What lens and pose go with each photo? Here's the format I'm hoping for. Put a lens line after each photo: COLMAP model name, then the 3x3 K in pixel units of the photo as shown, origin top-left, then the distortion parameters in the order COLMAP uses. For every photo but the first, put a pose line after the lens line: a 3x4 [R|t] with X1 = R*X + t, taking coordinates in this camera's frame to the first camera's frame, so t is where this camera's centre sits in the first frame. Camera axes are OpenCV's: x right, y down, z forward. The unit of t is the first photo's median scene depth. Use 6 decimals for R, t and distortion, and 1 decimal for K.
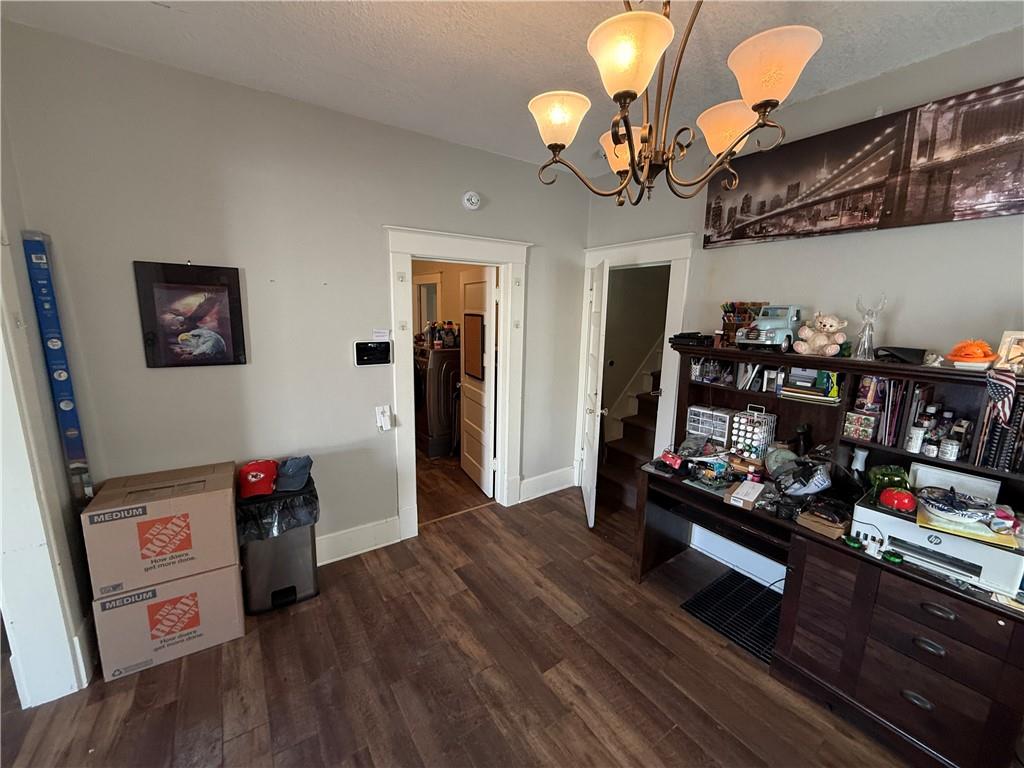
lens RADIAL K [[405.5, 0, 505.0], [0, 405.5, 382.5], [0, 0, 1]] dist [-0.000034, 0.000282]
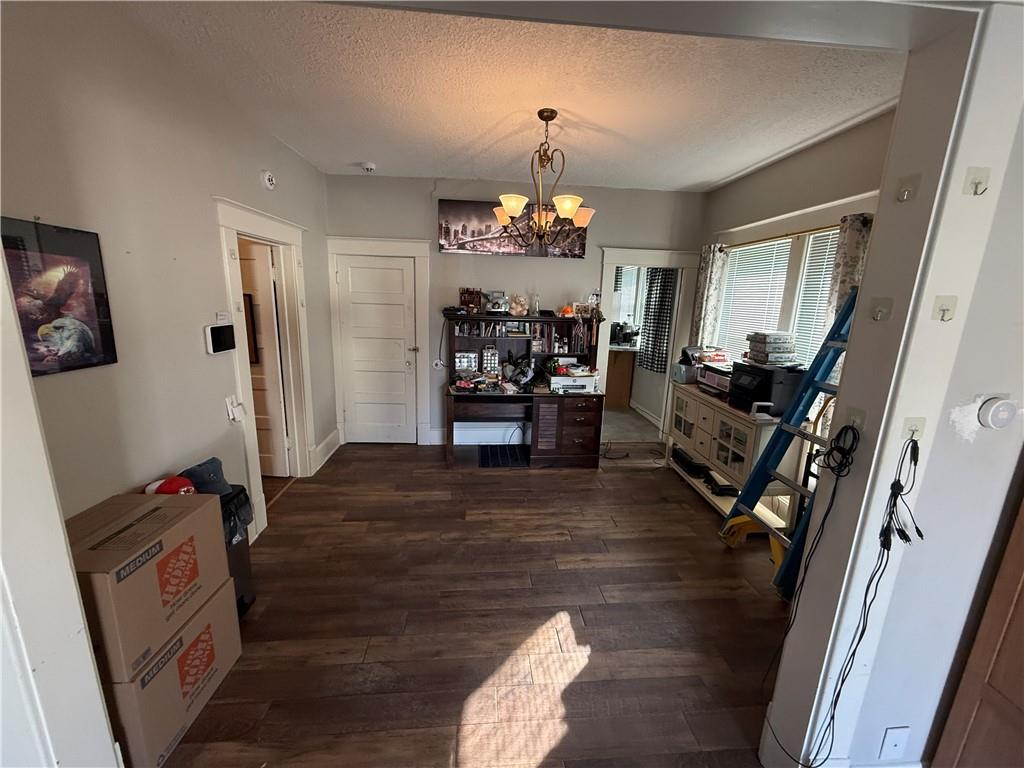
lens RADIAL K [[405.5, 0, 512.8], [0, 405.5, 382.4], [0, 0, 1]] dist [-0.000034, 0.000282]
pose [[0.495813, -0.183499, 0.848822, -1.061413], [0.134437, 0.981857, 0.133732, -0.012956], [-0.857961, 0.047807, 0.511486, -0.018308]]
